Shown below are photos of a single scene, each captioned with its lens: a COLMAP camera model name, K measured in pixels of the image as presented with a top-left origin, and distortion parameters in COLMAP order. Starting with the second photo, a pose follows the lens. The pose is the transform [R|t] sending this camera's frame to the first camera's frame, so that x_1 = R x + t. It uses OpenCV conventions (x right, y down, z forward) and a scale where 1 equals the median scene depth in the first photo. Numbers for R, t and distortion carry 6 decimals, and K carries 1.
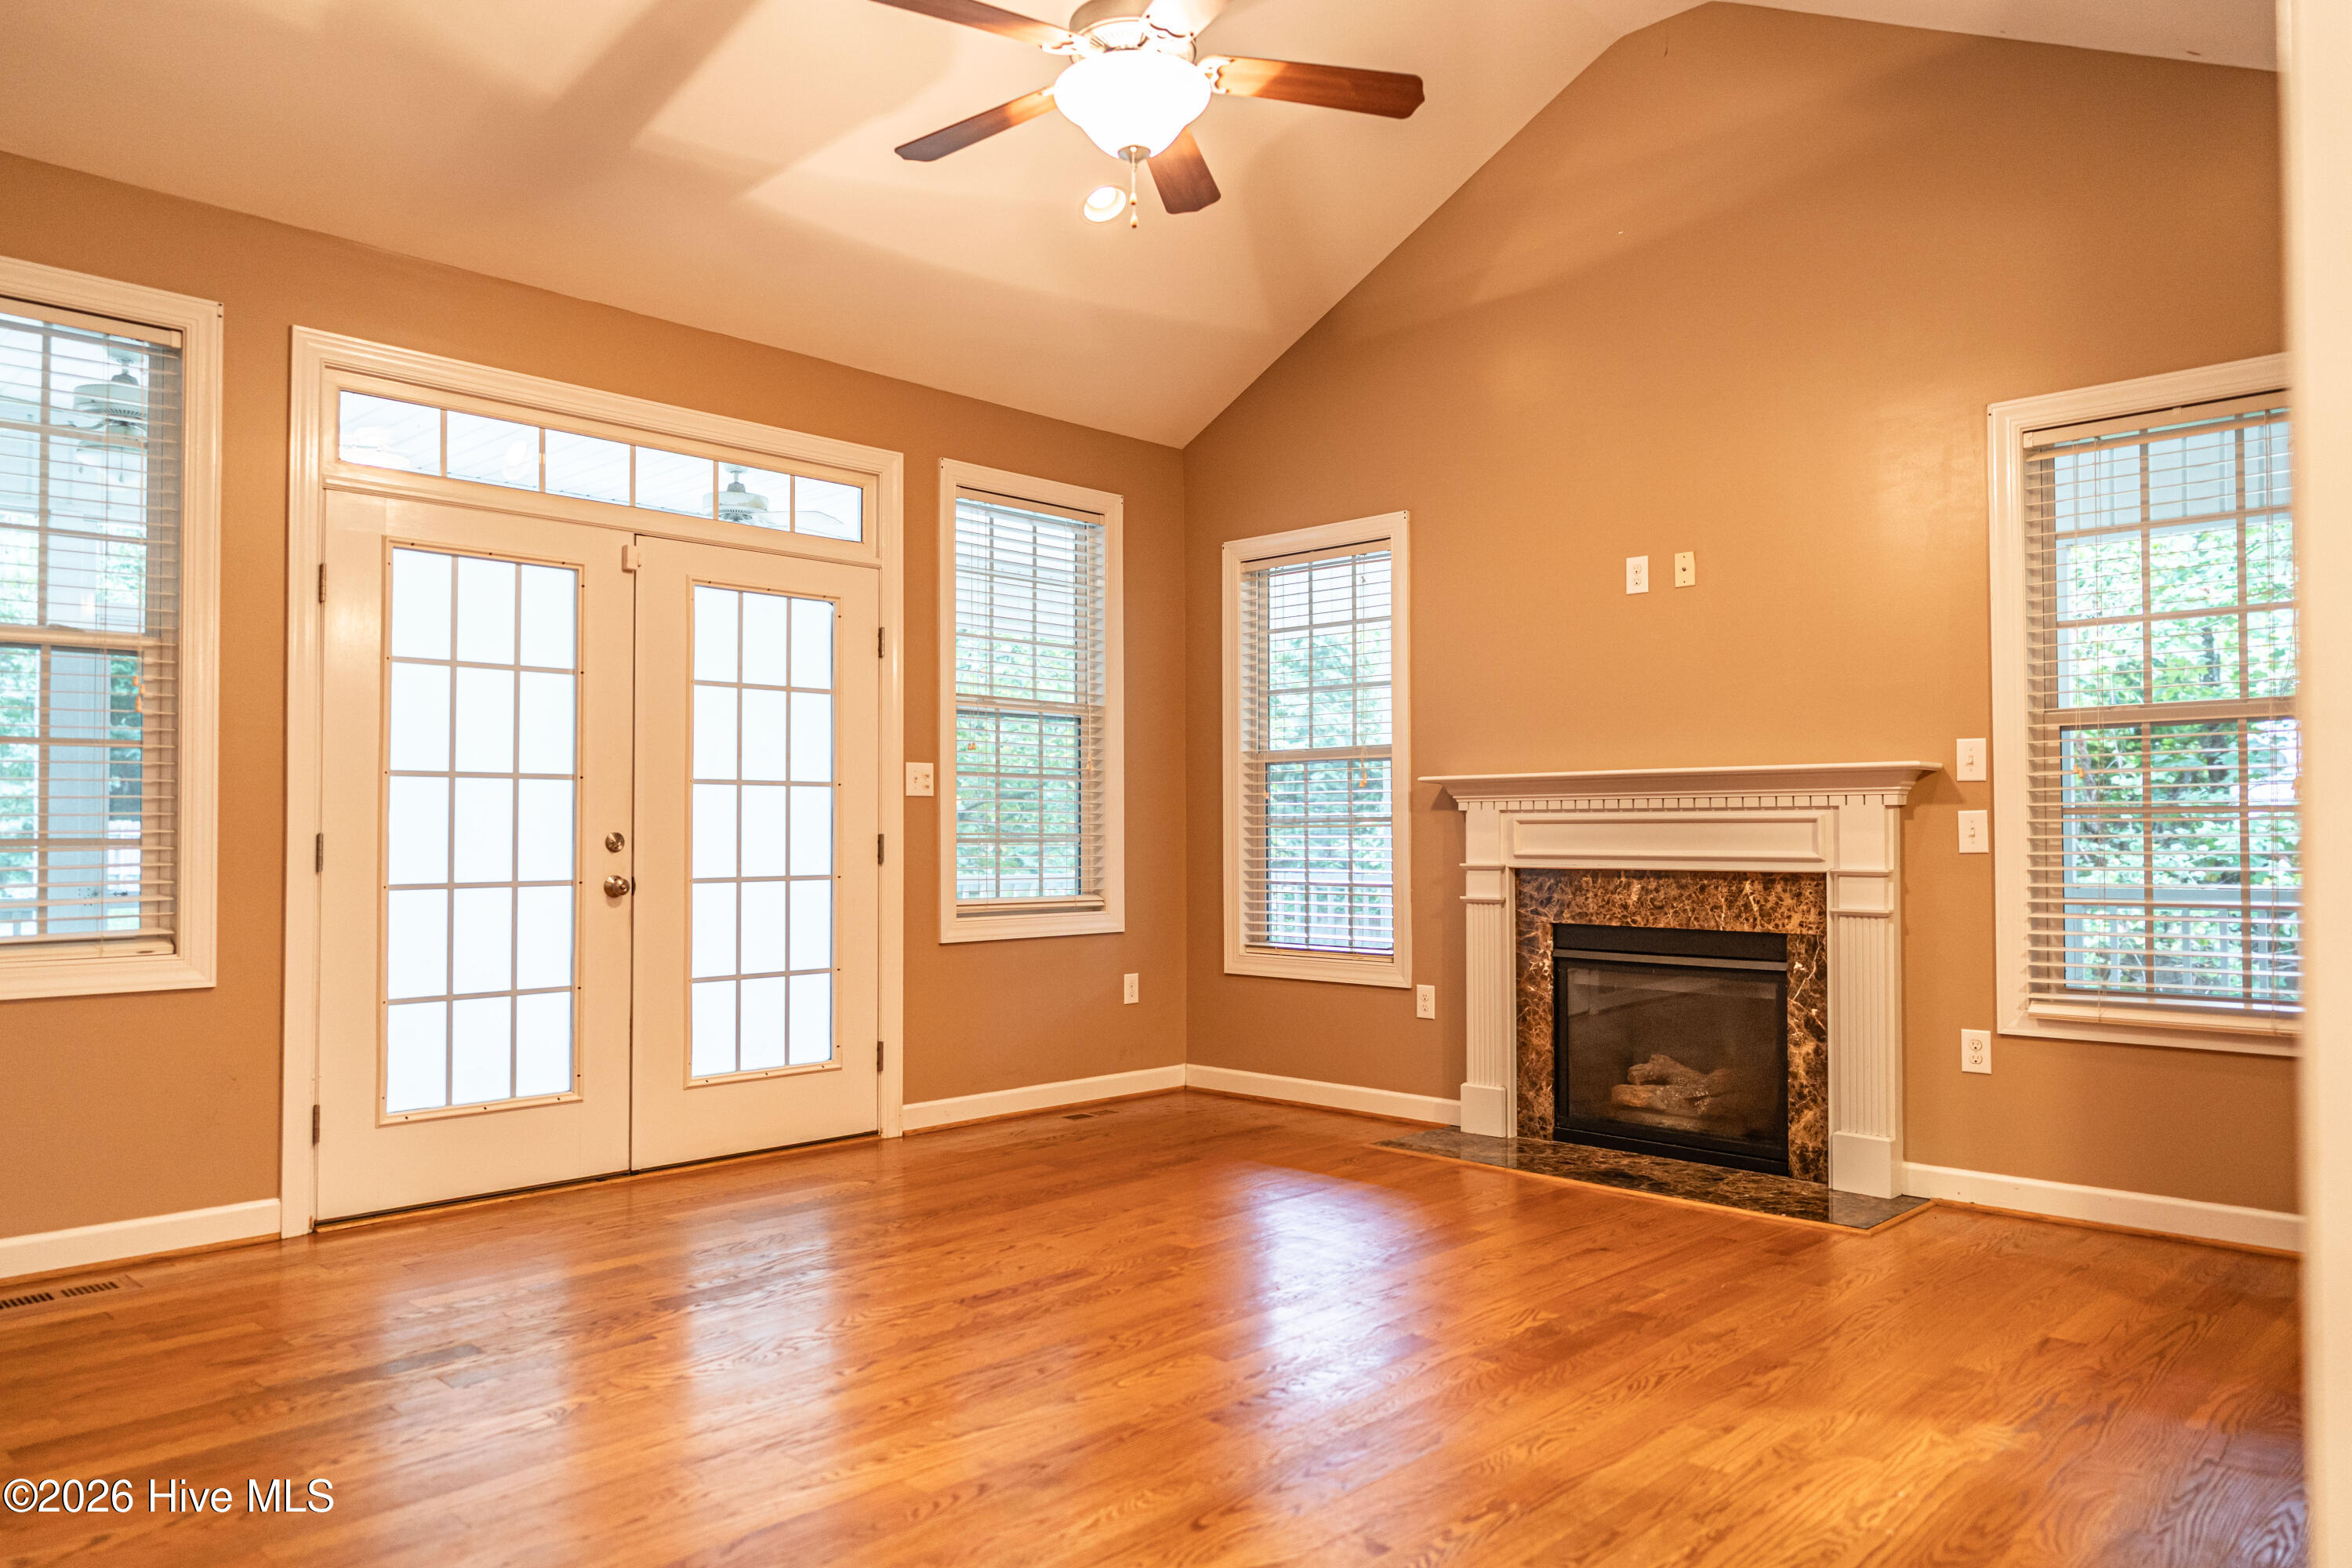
lens RADIAL K [[1569.0, 0, 1161.6], [0, 1569.0, 787.5], [0, 0, 1]] dist [0.003116, 0.002875]
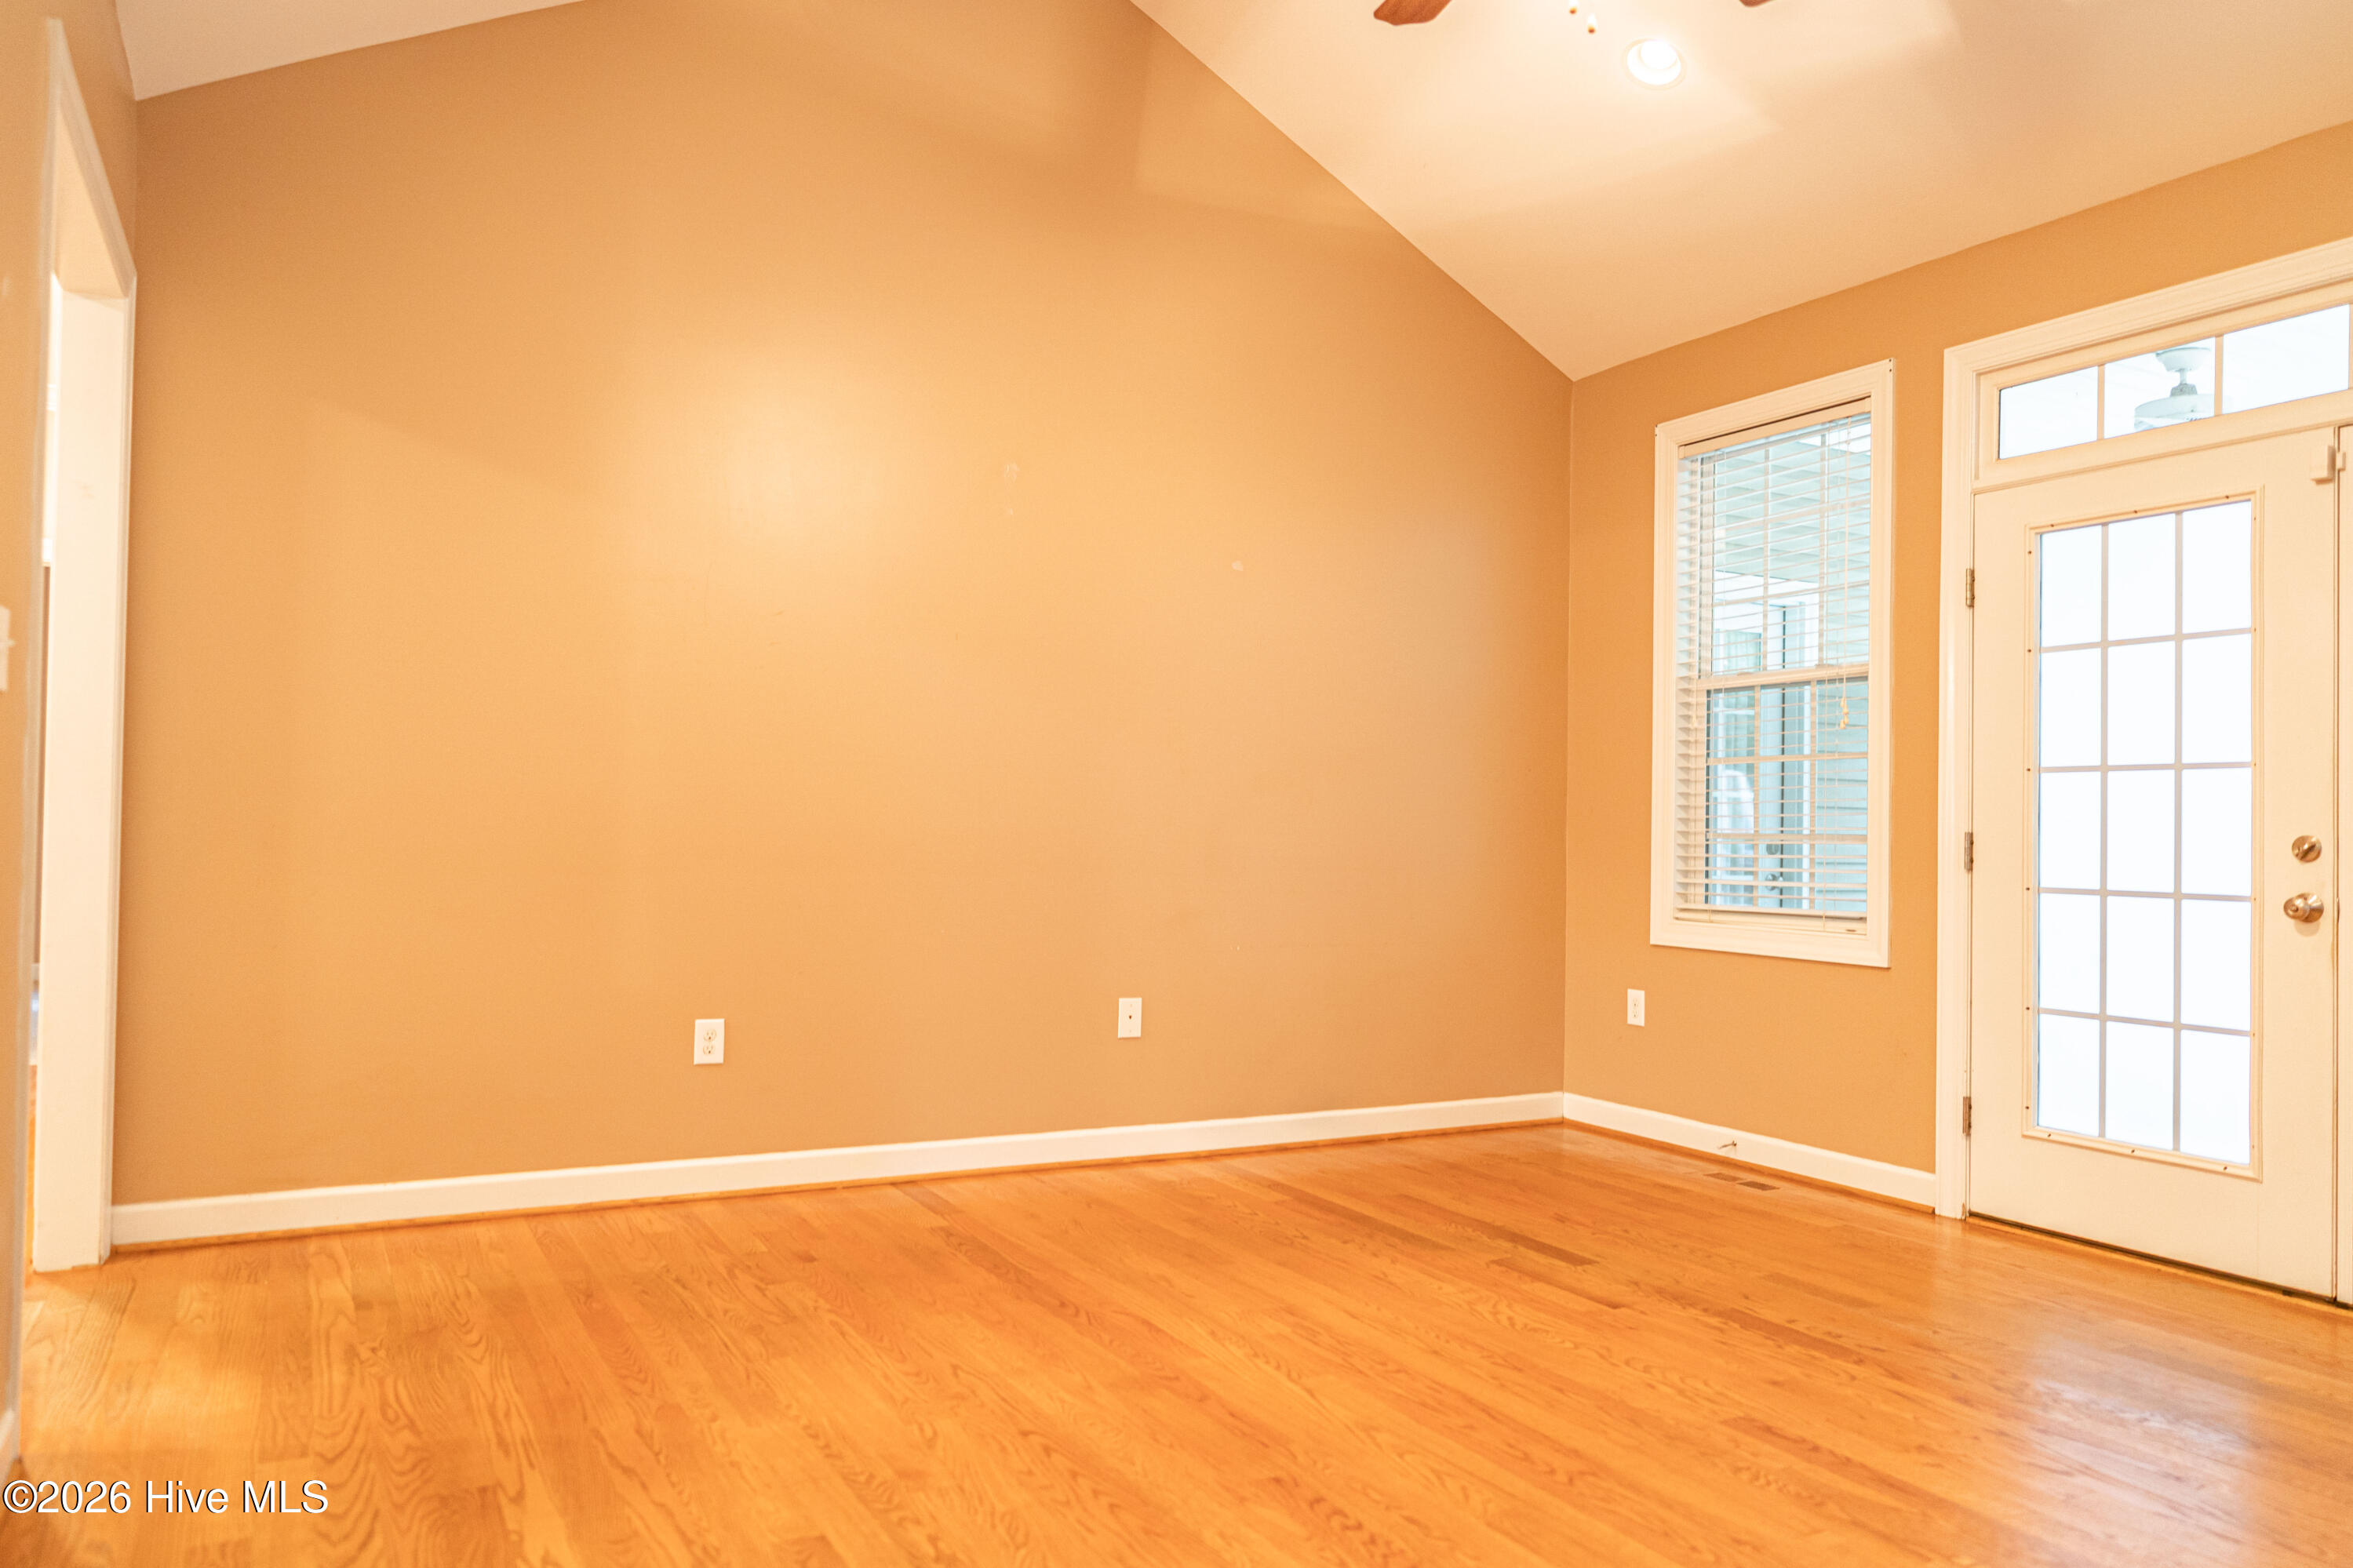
lens RADIAL K [[1569.5, 0, 1162.0], [0, 1569.5, 794.1], [0, 0, 1]] dist [0.003116, 0.002875]
pose [[-0.283942, -0.022446, -0.958579, 0.574346], [0.010584, 0.999592, -0.026541, 0.025043], [0.958783, -0.017682, -0.283588, 0.756104]]
